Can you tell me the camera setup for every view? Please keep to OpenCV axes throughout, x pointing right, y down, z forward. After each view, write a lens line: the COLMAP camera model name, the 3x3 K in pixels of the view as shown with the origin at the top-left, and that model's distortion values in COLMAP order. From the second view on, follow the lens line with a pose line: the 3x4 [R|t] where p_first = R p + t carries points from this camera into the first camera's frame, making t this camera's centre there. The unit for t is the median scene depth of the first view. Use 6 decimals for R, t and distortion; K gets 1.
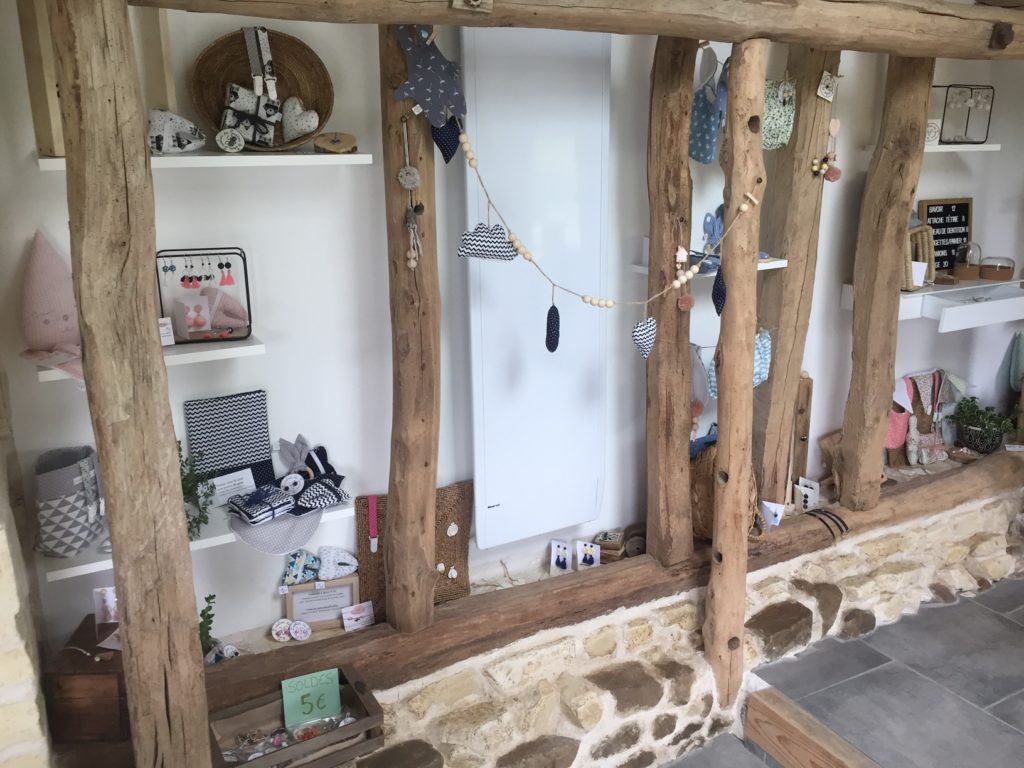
lens RADIAL K [[874.3, 0, 509.5], [0, 874.3, 379.7], [0, 0, 1]] dist [0.075288, -0.096996]
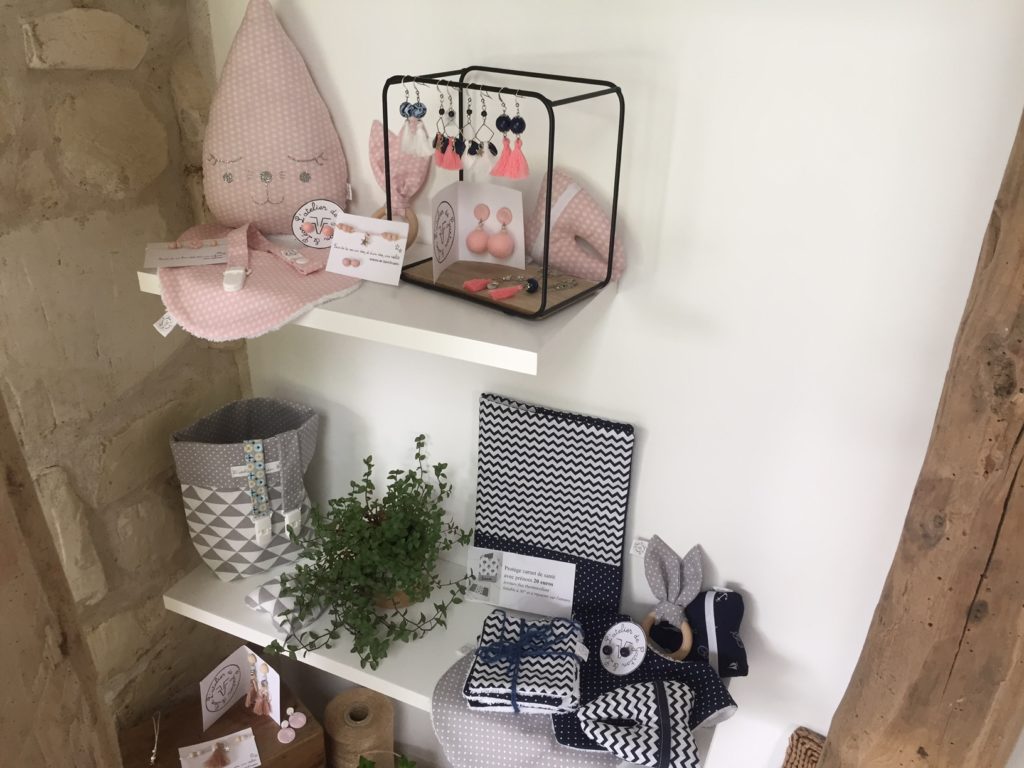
lens RADIAL K [[874.3, 0, 509.1], [0, 874.3, 378.5], [0, 0, 1]] dist [0.075288, -0.096996]
pose [[0.580290, 0.372634, -0.724160, -0.007752], [-0.243237, 0.927899, 0.282560, -0.100913], [0.777238, 0.012176, 0.629089, 0.572487]]
